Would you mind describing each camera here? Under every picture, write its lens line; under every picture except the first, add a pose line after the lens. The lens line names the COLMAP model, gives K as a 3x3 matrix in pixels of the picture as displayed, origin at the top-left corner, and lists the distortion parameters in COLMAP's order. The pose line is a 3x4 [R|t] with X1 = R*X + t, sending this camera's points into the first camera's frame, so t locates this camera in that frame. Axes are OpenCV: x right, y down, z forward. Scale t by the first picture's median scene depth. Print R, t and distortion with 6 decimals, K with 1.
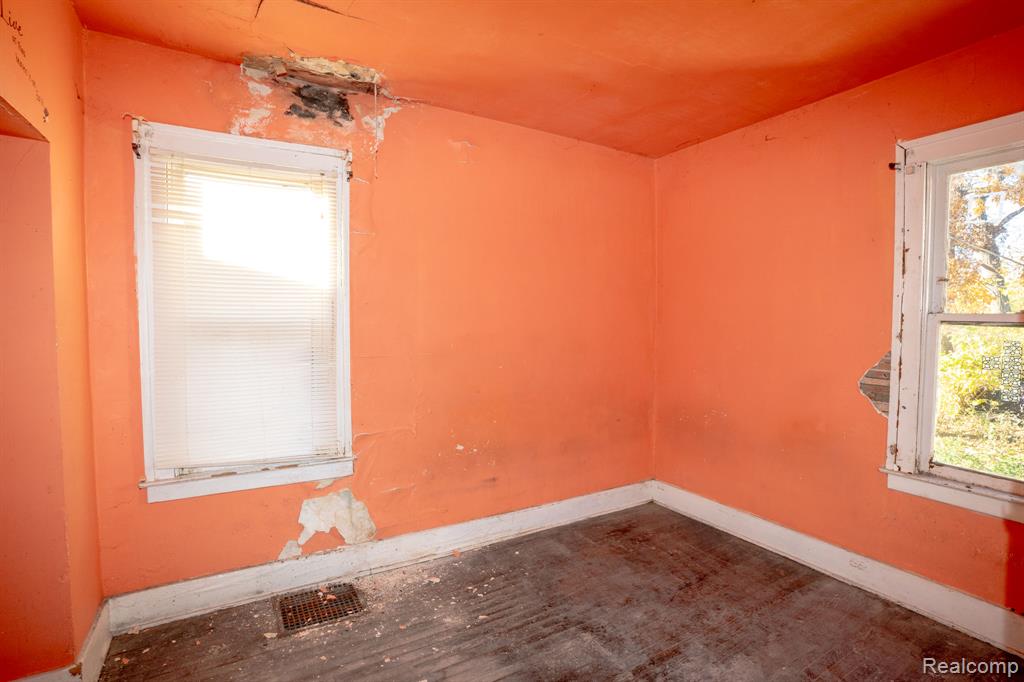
lens RADIAL K [[487.3, 0, 512.0], [0, 487.3, 341.0], [0, 0, 1]] dist [-0.062693, 0.025285]
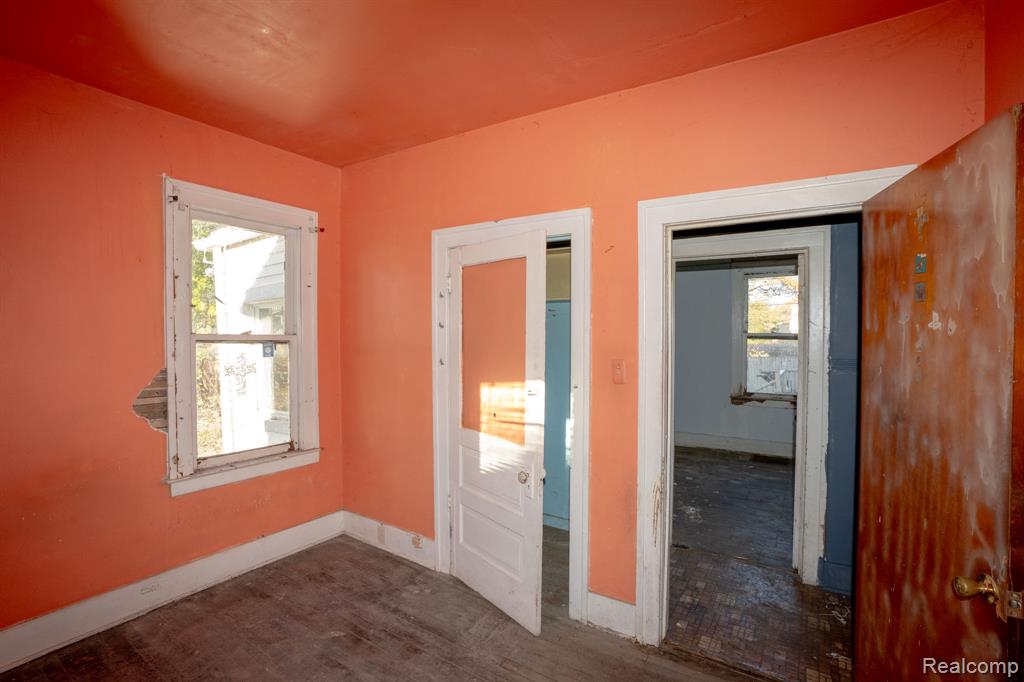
lens RADIAL K [[487.3, 0, 512.0], [0, 487.3, 341.0], [0, 0, 1]] dist [-0.062693, 0.025285]
pose [[-0.444718, -0.017672, 0.895496, -0.506417], [0.040205, 0.998404, 0.039669, -0.053593], [-0.894768, 0.053645, -0.443298, 0.780078]]
